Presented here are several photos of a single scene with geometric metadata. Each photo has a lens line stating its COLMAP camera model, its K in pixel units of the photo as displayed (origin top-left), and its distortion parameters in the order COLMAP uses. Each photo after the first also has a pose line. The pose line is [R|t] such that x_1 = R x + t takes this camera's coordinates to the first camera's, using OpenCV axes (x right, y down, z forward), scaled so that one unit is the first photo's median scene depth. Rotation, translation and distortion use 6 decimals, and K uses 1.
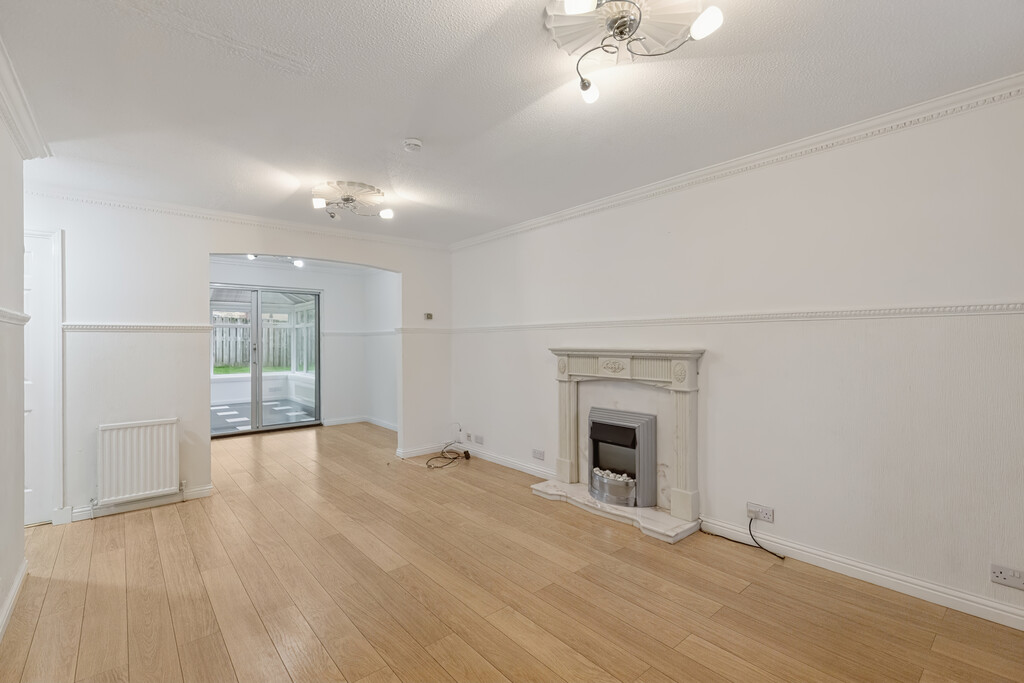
lens RADIAL K [[467.0, 0, 513.8], [0, 467.0, 340.2], [0, 0, 1]] dist [0.010801, -0.000248]
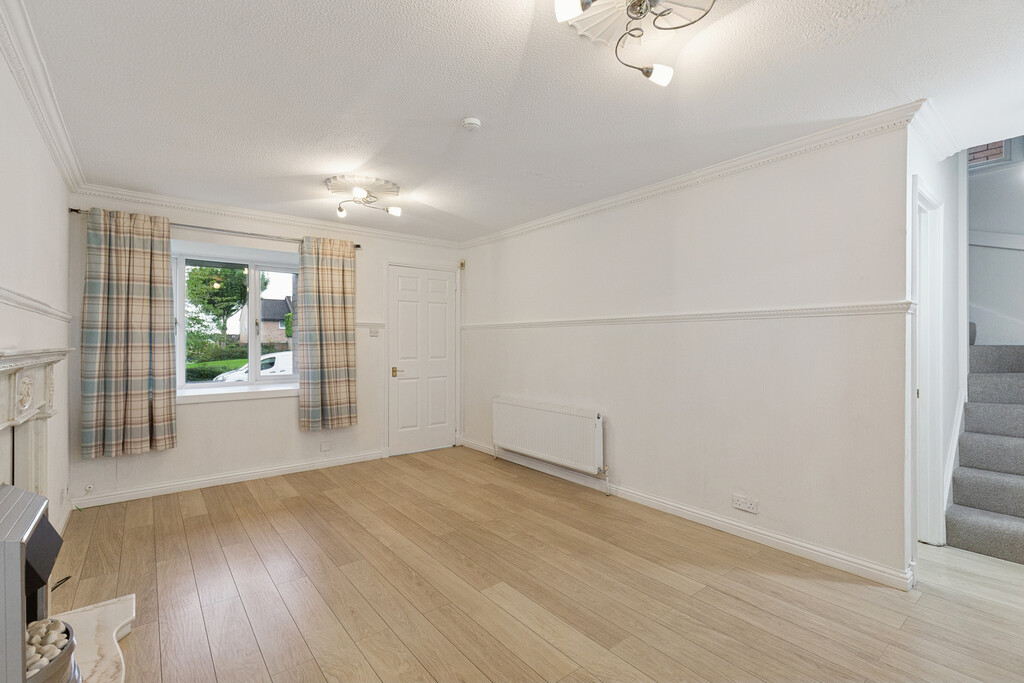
lens RADIAL K [[467.0, 0, 510.7], [0, 467.0, 342.3], [0, 0, 1]] dist [0.010801, -0.000248]
pose [[-0.999252, 0.008409, 0.037738, -0.267180], [0.008419, 0.999965, 0.000106, 0.016891], [-0.037736, 0.000424, -0.999288, 1.575428]]
